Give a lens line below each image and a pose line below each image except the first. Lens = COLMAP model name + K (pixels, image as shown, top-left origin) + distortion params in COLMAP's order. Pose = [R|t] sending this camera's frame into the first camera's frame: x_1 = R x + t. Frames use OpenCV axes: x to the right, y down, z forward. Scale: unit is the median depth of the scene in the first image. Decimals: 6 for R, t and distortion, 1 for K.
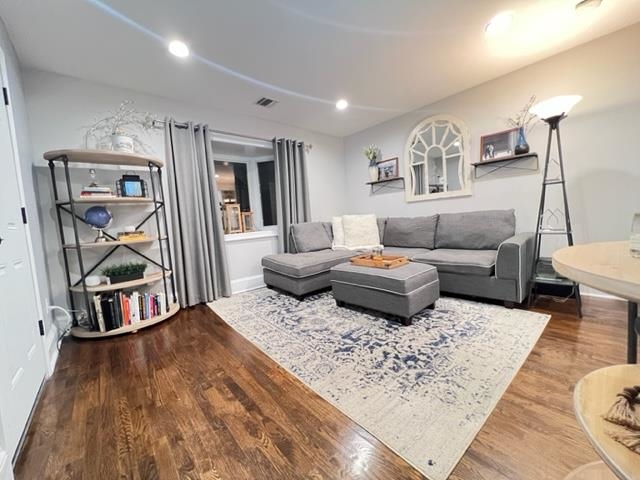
lens RADIAL K [[256.7, 0, 319.1], [0, 256.7, 237.2], [0, 0, 1]] dist [0.000859, -0.000181]
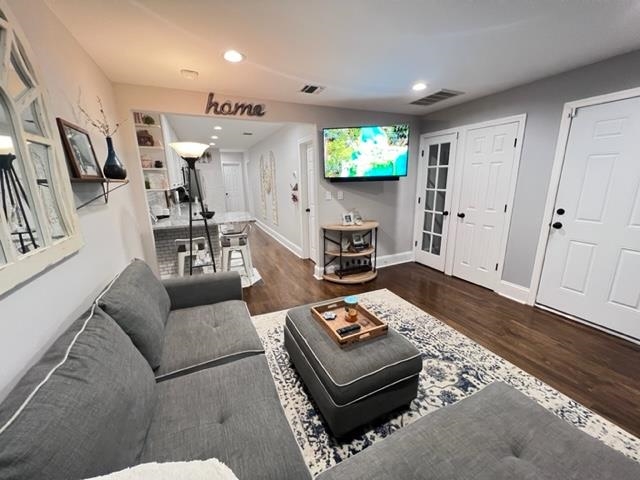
lens RADIAL K [[256.7, 0, 319.1], [0, 256.7, 237.2], [0, 0, 1]] dist [0.000859, -0.000181]
pose [[-0.955777, 0.020656, 0.293367, 0.102612], [0.101857, 0.959042, 0.264319, -0.341990], [-0.275891, 0.282511, -0.918734, 1.729303]]
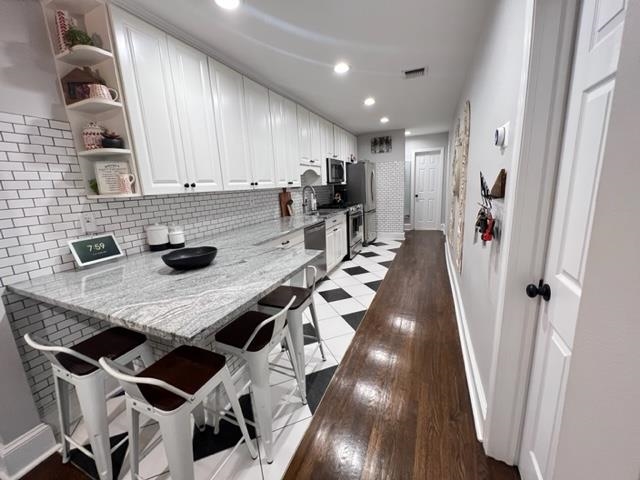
lens RADIAL K [[256.7, 0, 319.1], [0, 256.7, 237.2], [0, 0, 1]] dist [0.000859, -0.000181]
pose [[-0.427125, -0.091534, 0.899548, 0.522113], [0.138126, 0.976581, 0.164958, -0.241379], [-0.893580, 0.194708, -0.404479, 0.413983]]
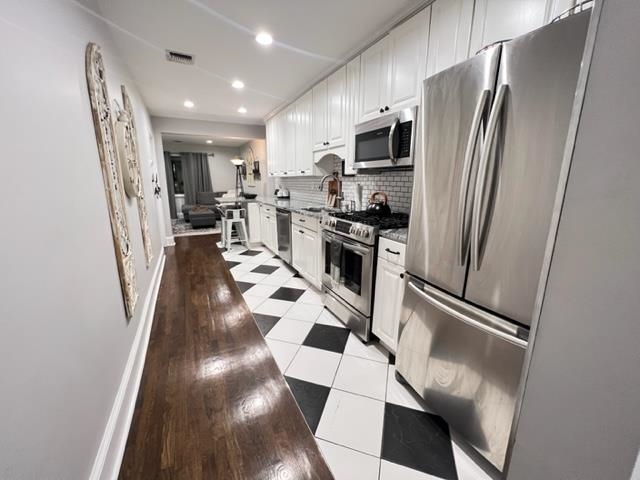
lens RADIAL K [[256.7, 0, 319.1], [0, 256.7, 237.2], [0, 0, 1]] dist [0.000859, -0.000181]
pose [[0.969348, 0.123454, -0.212424, 2.289800], [-0.089354, 0.982528, 0.163264, -0.195100], [0.228868, -0.139278, 0.963442, -1.547781]]
